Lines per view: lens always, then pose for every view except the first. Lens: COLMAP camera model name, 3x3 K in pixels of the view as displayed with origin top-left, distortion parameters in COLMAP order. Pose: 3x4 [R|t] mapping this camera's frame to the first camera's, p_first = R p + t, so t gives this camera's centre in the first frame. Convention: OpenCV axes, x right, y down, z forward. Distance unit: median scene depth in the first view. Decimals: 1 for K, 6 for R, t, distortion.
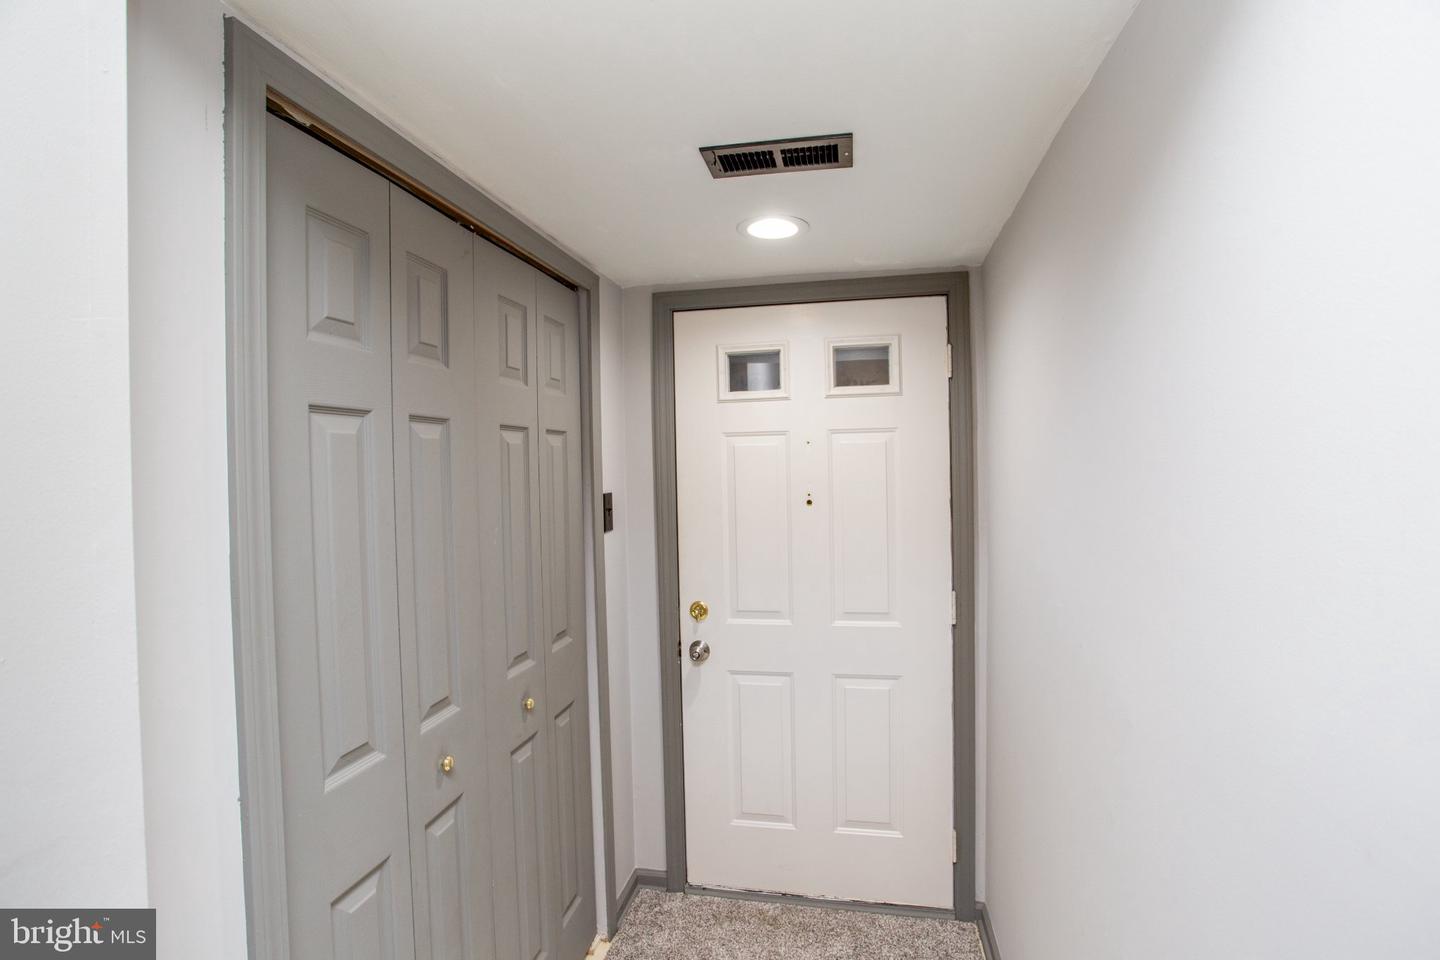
lens RADIAL K [[702.9, 0, 710.3], [0, 702.9, 474.5], [0, 0, 1]] dist [-0.079476, 0.032779]
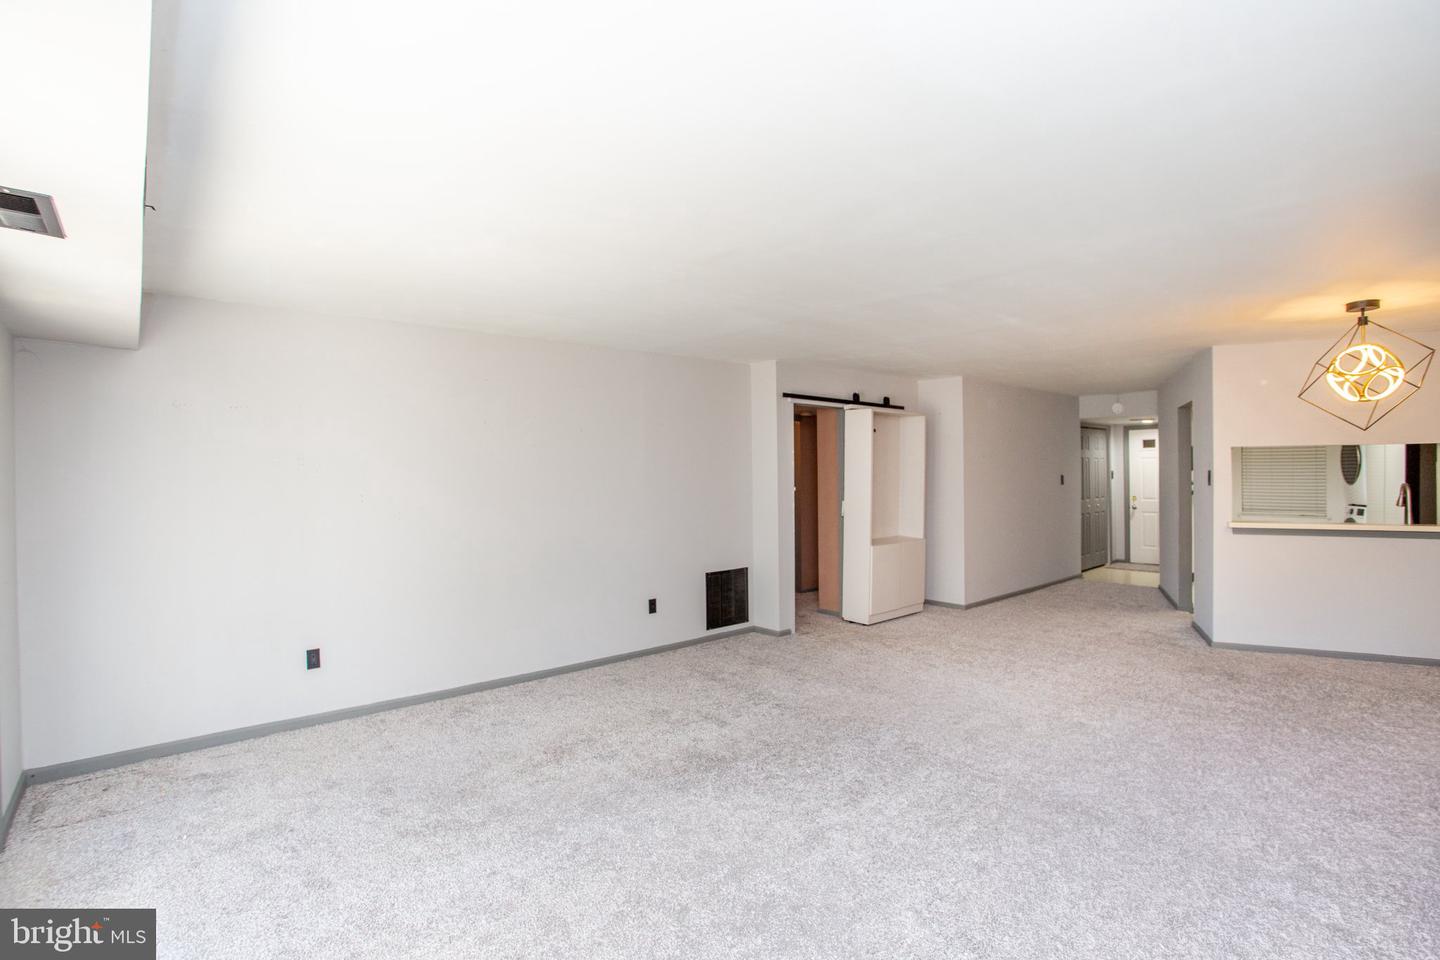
lens RADIAL K [[702.9, 0, 710.3], [0, 702.9, 474.5], [0, 0, 1]] dist [-0.079476, 0.032779]
pose [[0.789805, 0.012064, -0.613239, 0.515348], [-0.015059, 0.999887, 0.000275, 0.087260], [0.613173, 0.009018, 0.789897, -4.025754]]
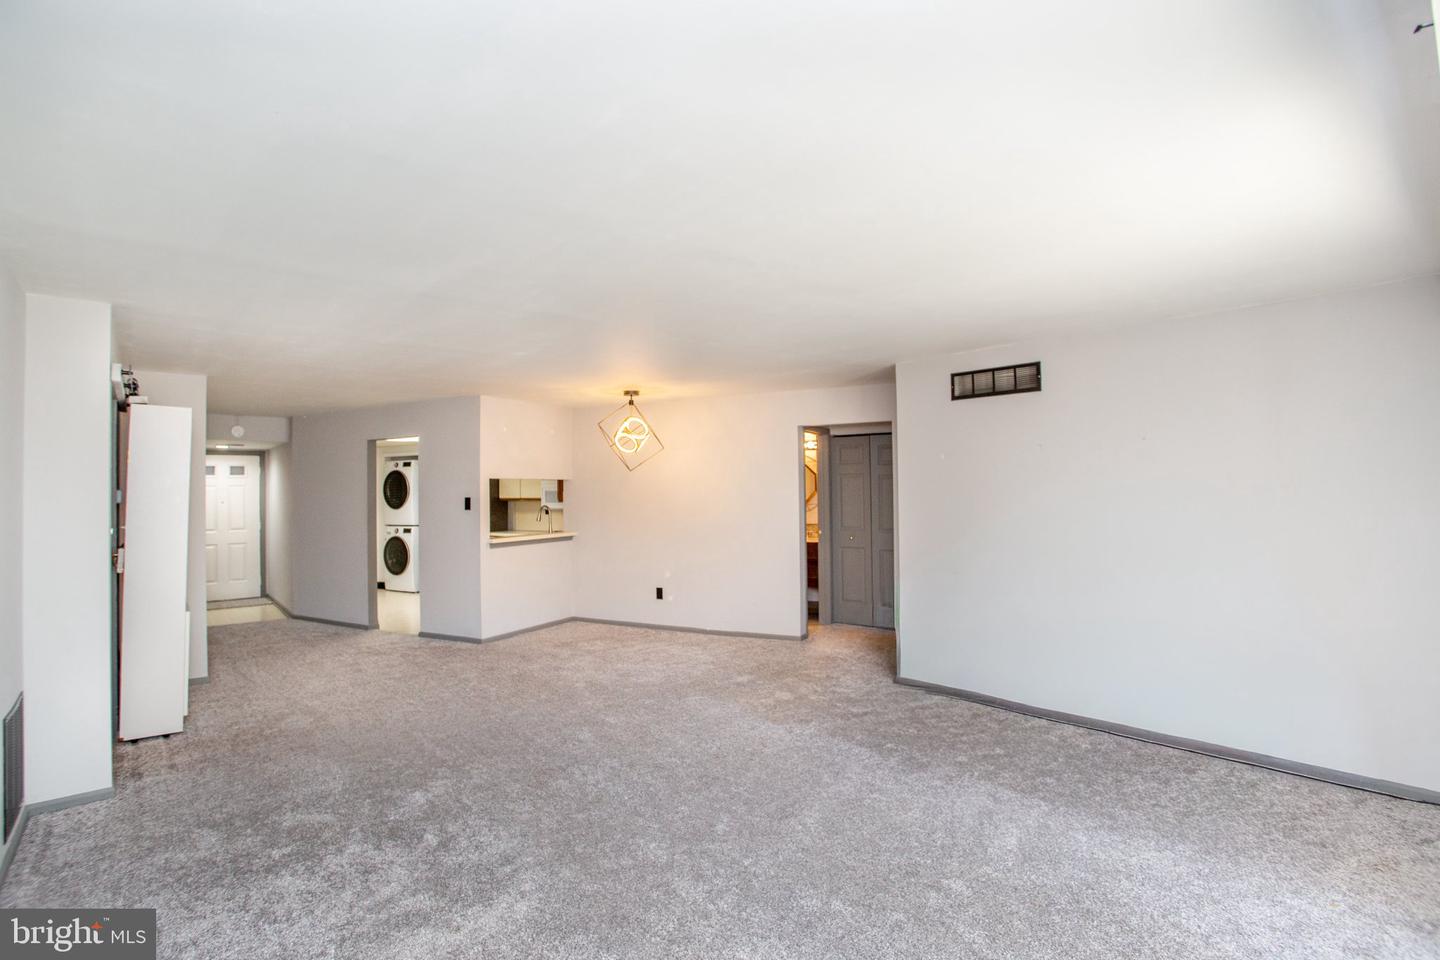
lens RADIAL K [[702.9, 0, 710.3], [0, 702.9, 474.5], [0, 0, 1]] dist [-0.079476, 0.032779]
pose [[0.630887, 0.027037, 0.775404, -1.138598], [0.013807, 0.998843, -0.046062, 0.098502], [-0.775752, 0.039766, 0.629784, -3.708689]]
